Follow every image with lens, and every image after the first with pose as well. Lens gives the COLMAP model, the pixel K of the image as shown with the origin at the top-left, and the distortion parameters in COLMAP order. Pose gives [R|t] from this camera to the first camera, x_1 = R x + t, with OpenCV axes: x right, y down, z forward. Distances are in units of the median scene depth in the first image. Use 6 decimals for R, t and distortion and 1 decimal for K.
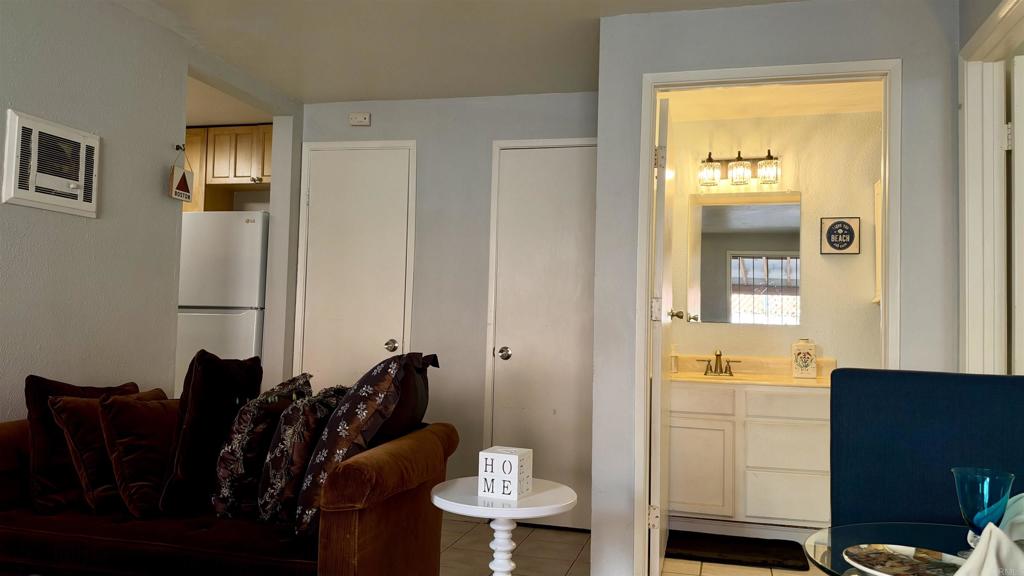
lens RADIAL K [[812.8, 0, 508.6], [0, 812.8, 284.0], [0, 0, 1]] dist [0.016921, -0.031035]
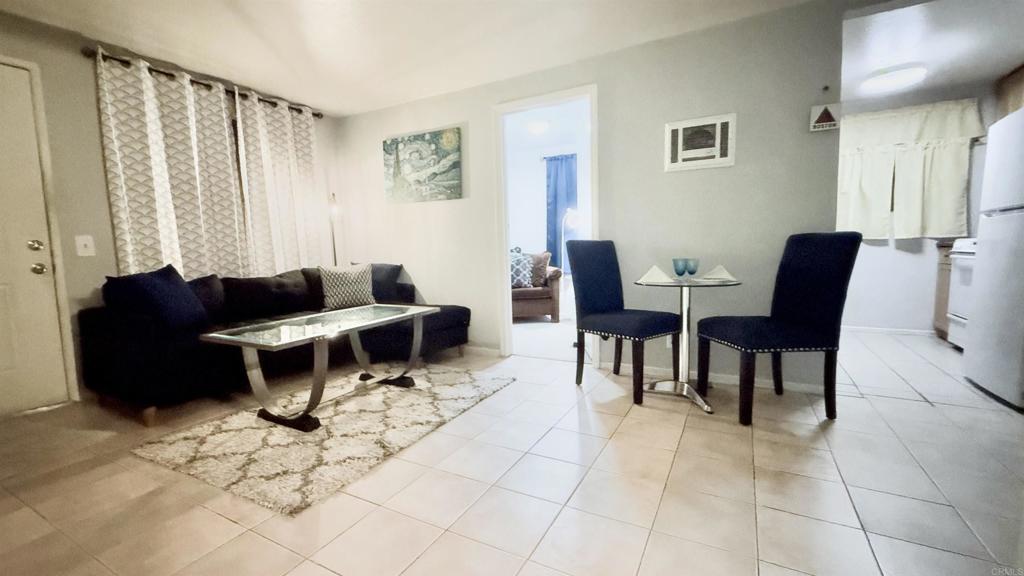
lens RADIAL K [[429.8, 0, 509.5], [0, 429.8, 289.2], [0, 0, 1]] dist [0.002800, -0.000490]
pose [[-0.248607, 0.063547, -0.966518, 0.363491], [0.057409, 0.997058, 0.050788, 0.078096], [0.966902, -0.042861, -0.251523, 0.628715]]
